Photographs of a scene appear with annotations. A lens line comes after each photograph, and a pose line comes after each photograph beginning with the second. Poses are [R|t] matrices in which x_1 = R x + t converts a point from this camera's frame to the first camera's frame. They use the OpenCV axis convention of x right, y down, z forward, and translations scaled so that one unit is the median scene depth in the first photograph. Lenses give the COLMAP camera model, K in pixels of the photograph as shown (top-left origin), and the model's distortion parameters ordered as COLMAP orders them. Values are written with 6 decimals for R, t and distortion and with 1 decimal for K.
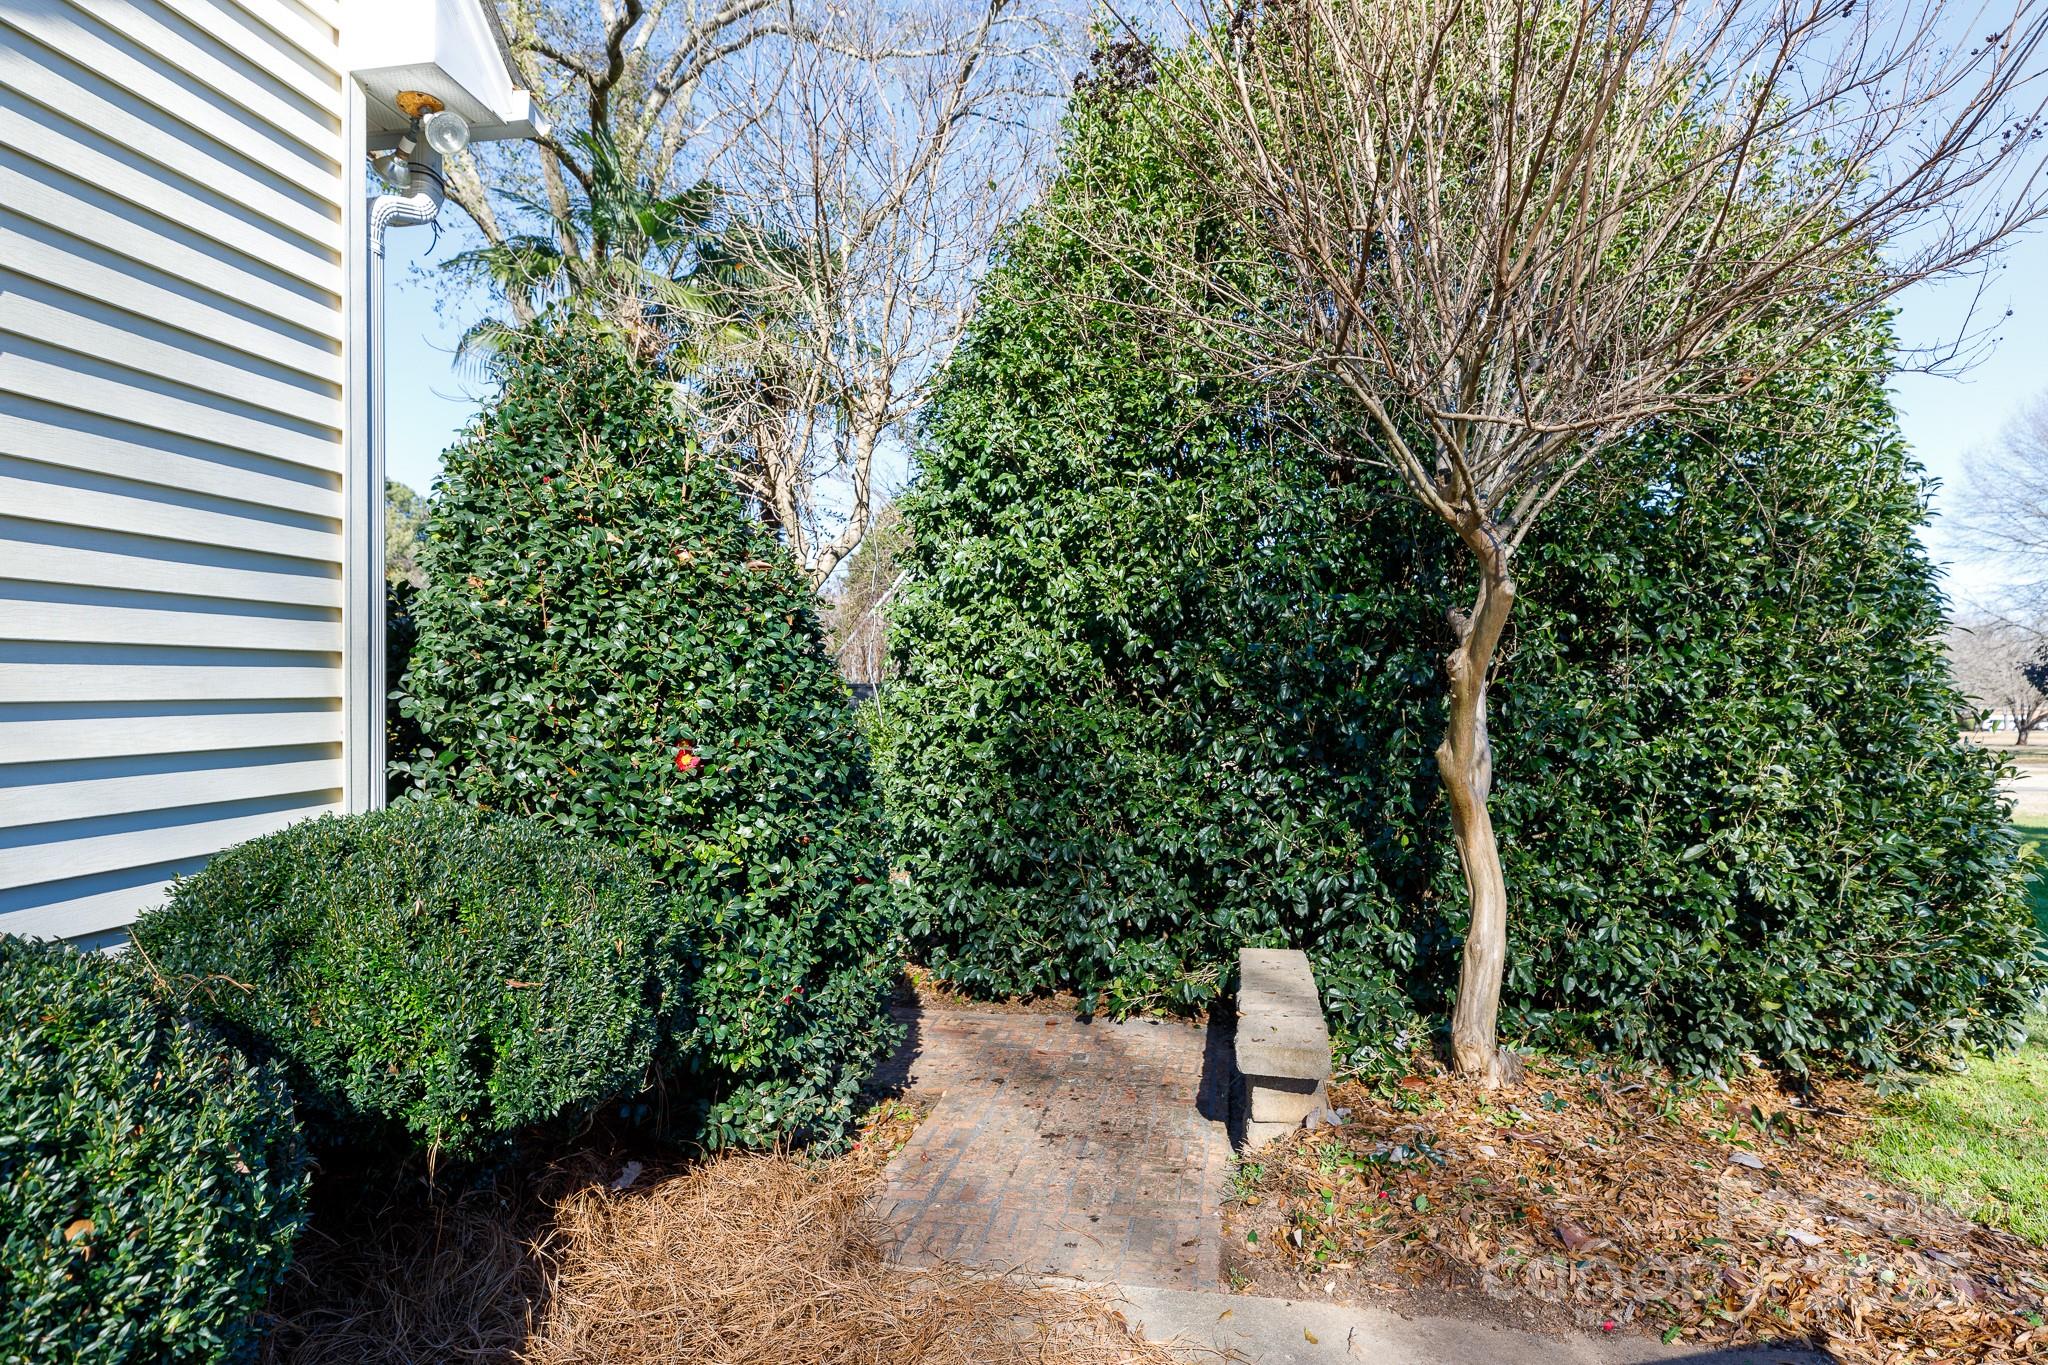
lens RADIAL K [[1099.3, 0, 1024.3], [0, 1099.3, 687.2], [0, 0, 1]] dist [-0.003819, -0.000172]
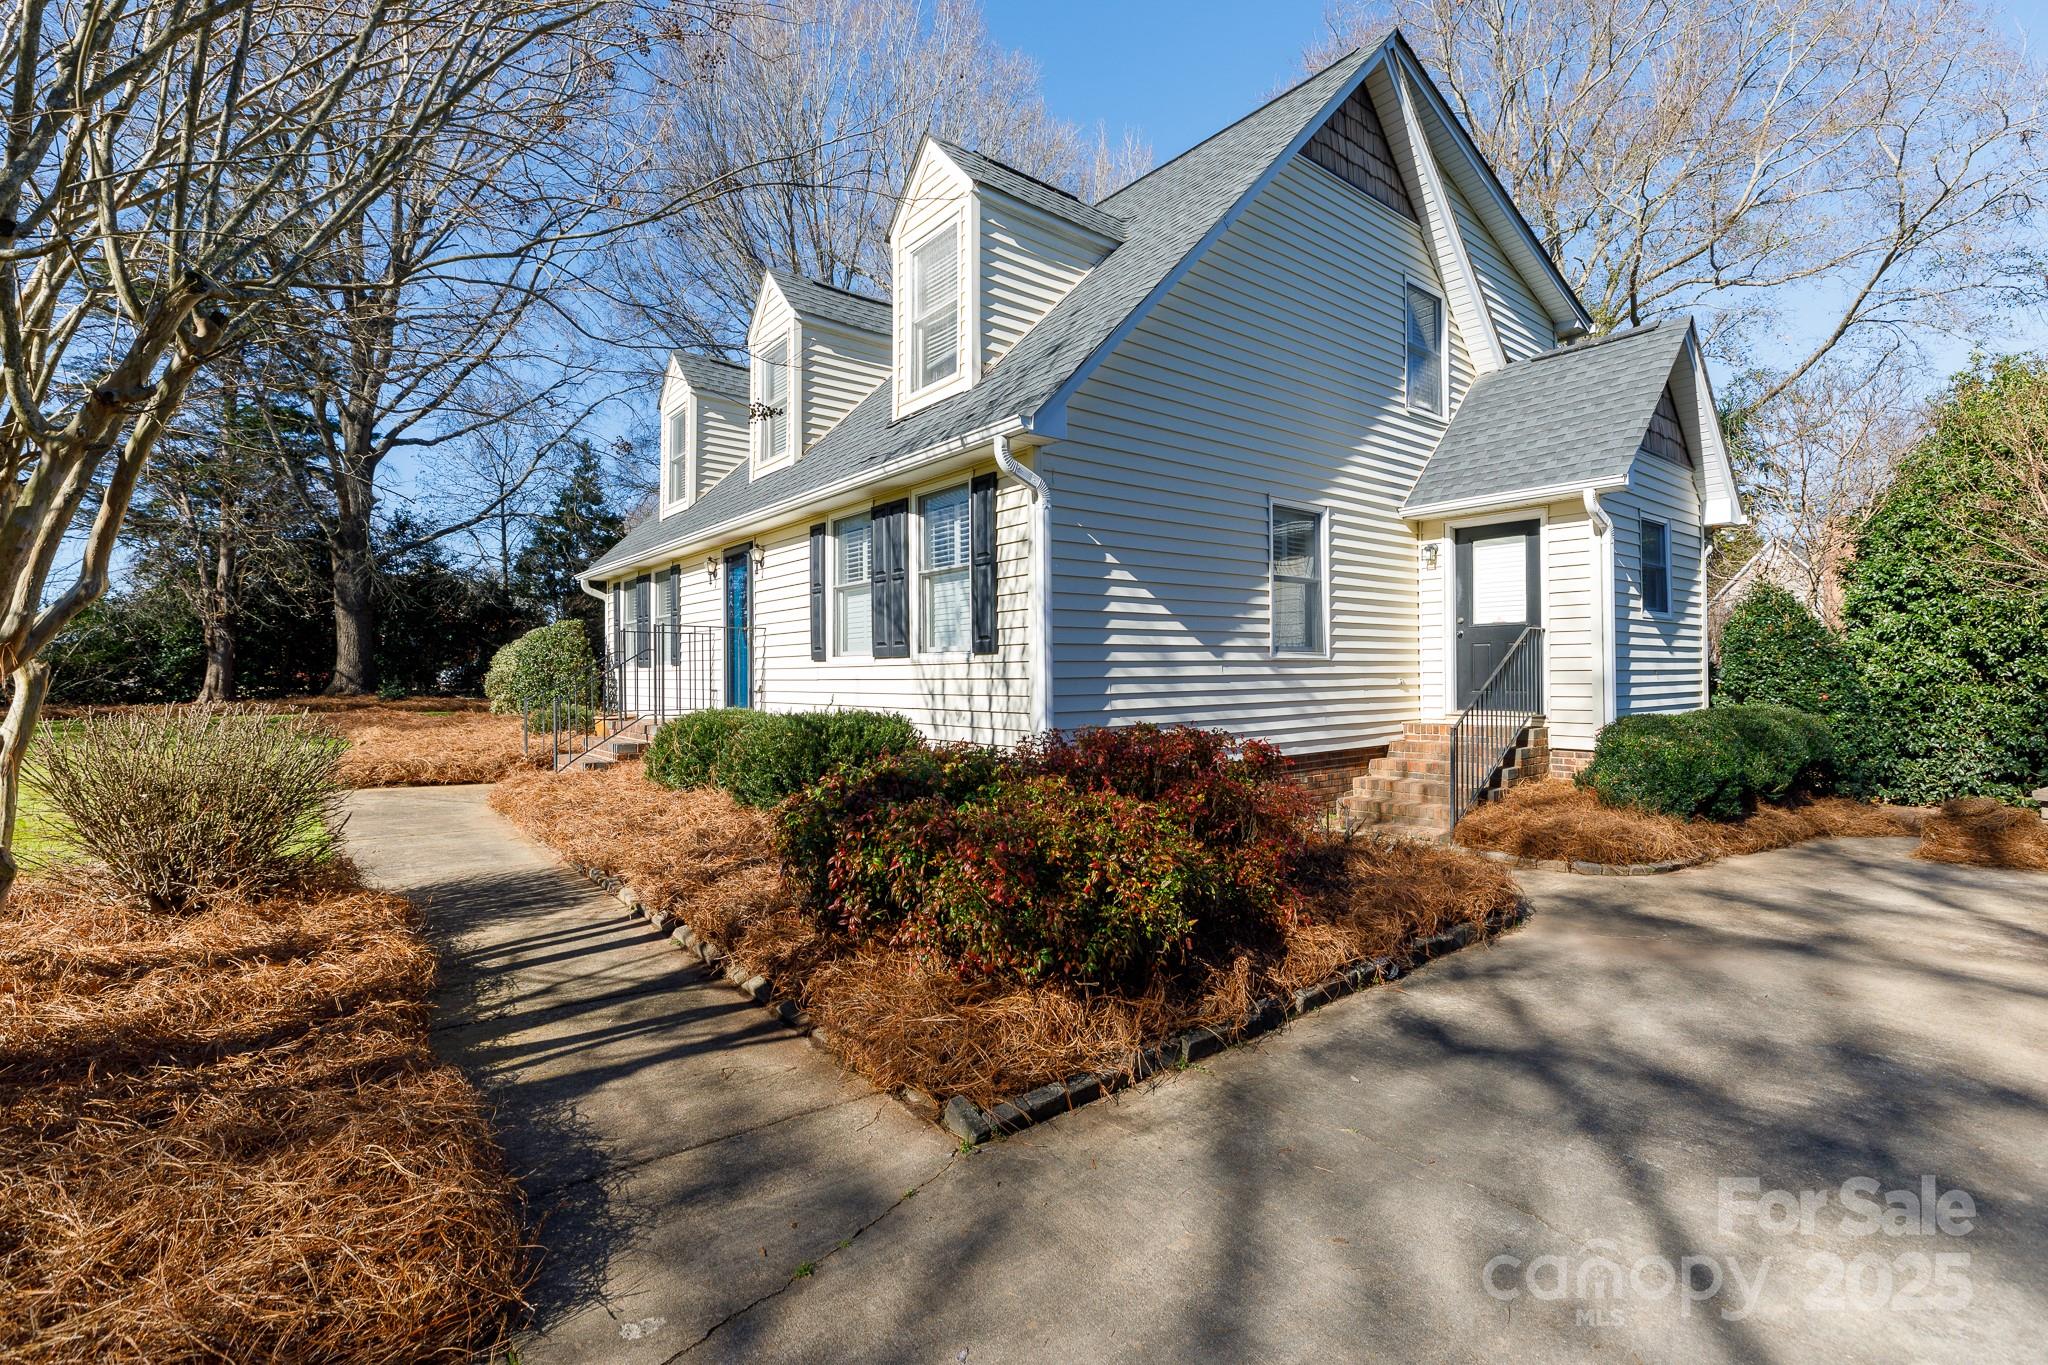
lens RADIAL K [[910.7, 0, 1028.7], [0, 910.7, 673.7], [0, 0, 1]] dist [0.003839, 0.000519]
pose [[0.740551, -0.000073, -0.672001, -0.111995], [0.004250, 0.999981, 0.004574, -0.024626], [0.671987, -0.006243, 0.740537, -1.825355]]
